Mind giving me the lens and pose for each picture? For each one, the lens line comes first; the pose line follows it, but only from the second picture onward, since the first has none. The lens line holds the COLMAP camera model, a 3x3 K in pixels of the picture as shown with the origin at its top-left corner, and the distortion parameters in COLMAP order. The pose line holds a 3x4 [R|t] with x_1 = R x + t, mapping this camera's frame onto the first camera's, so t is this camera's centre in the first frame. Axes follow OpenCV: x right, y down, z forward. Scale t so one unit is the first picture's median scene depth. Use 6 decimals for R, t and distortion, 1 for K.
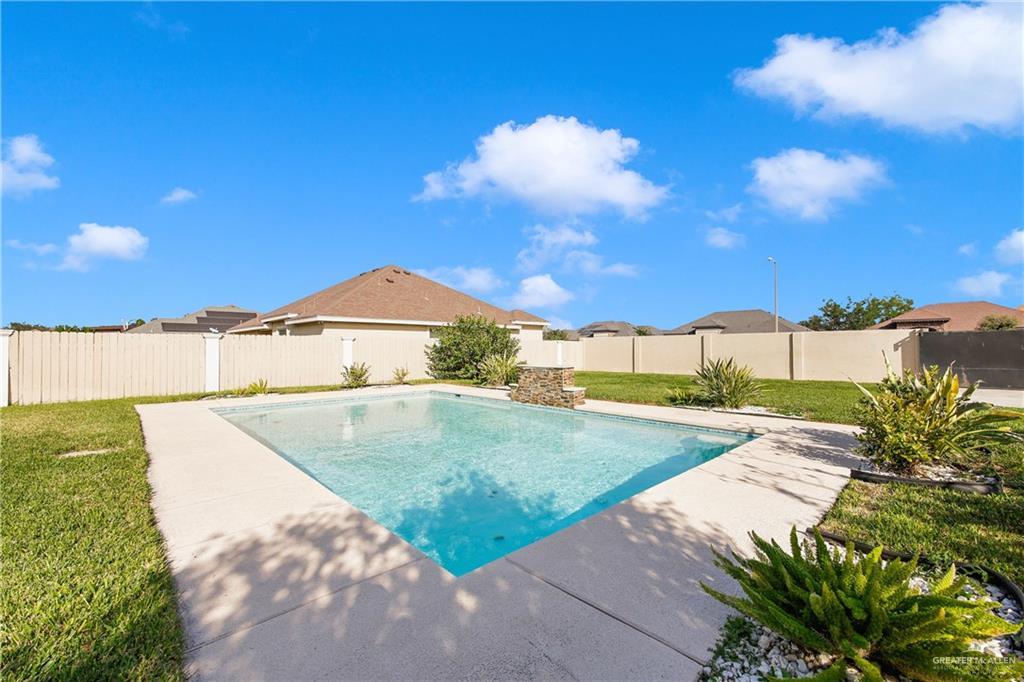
lens RADIAL K [[409.4, 0, 516.6], [0, 409.4, 342.8], [0, 0, 1]] dist [-0.001259, -0.000329]
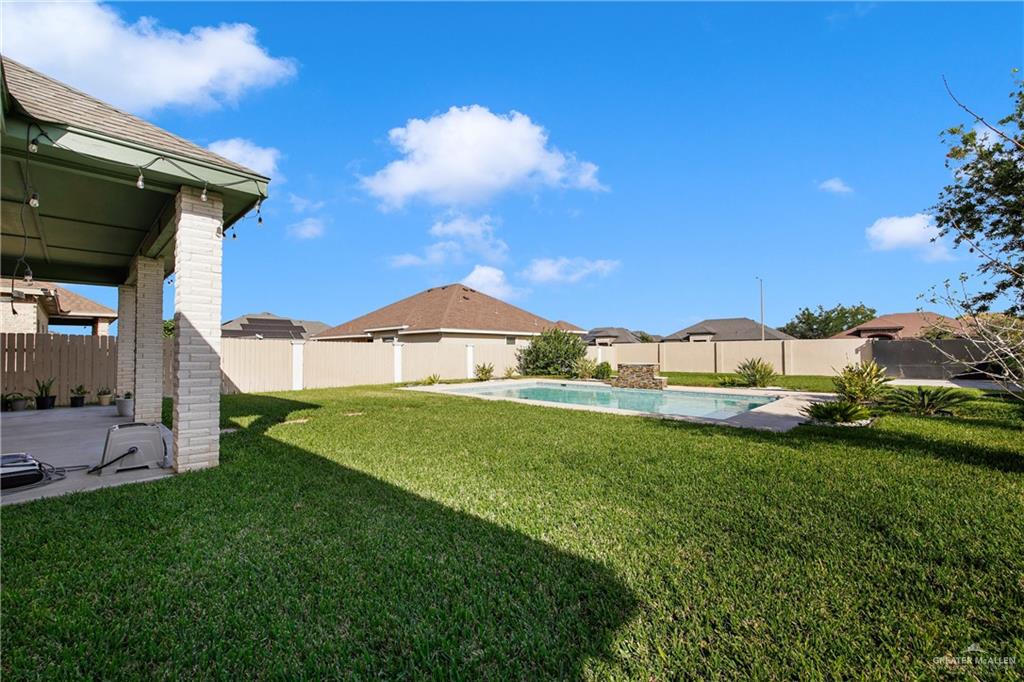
lens RADIAL K [[409.4, 0, 516.6], [0, 409.4, 342.8], [0, 0, 1]] dist [-0.001259, -0.000329]
pose [[0.998979, -0.000314, 0.045179, -0.273353], [0.000764, 0.999950, -0.009941, -0.004409], [-0.045173, 0.009965, 0.998929, -0.315902]]
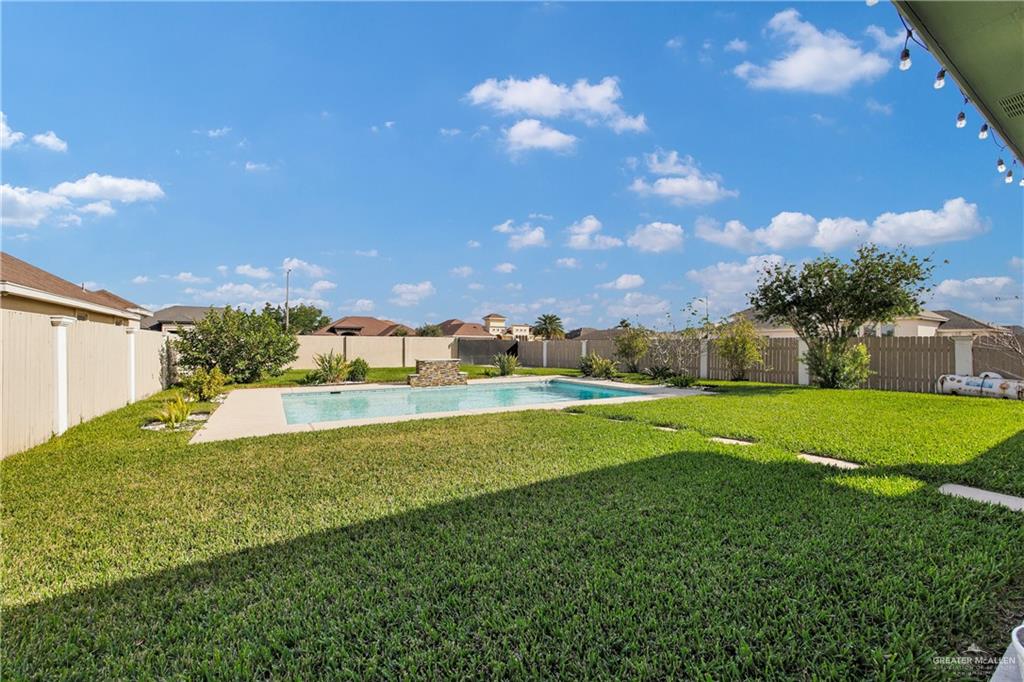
lens RADIAL K [[409.4, 0, 516.6], [0, 409.4, 342.8], [0, 0, 1]] dist [-0.001259, -0.000329]
pose [[0.212624, 0.012243, 0.977057, -0.769516], [-0.019152, 0.999782, -0.008360, 0.001989], [-0.976946, -0.016935, 0.212812, 0.248081]]
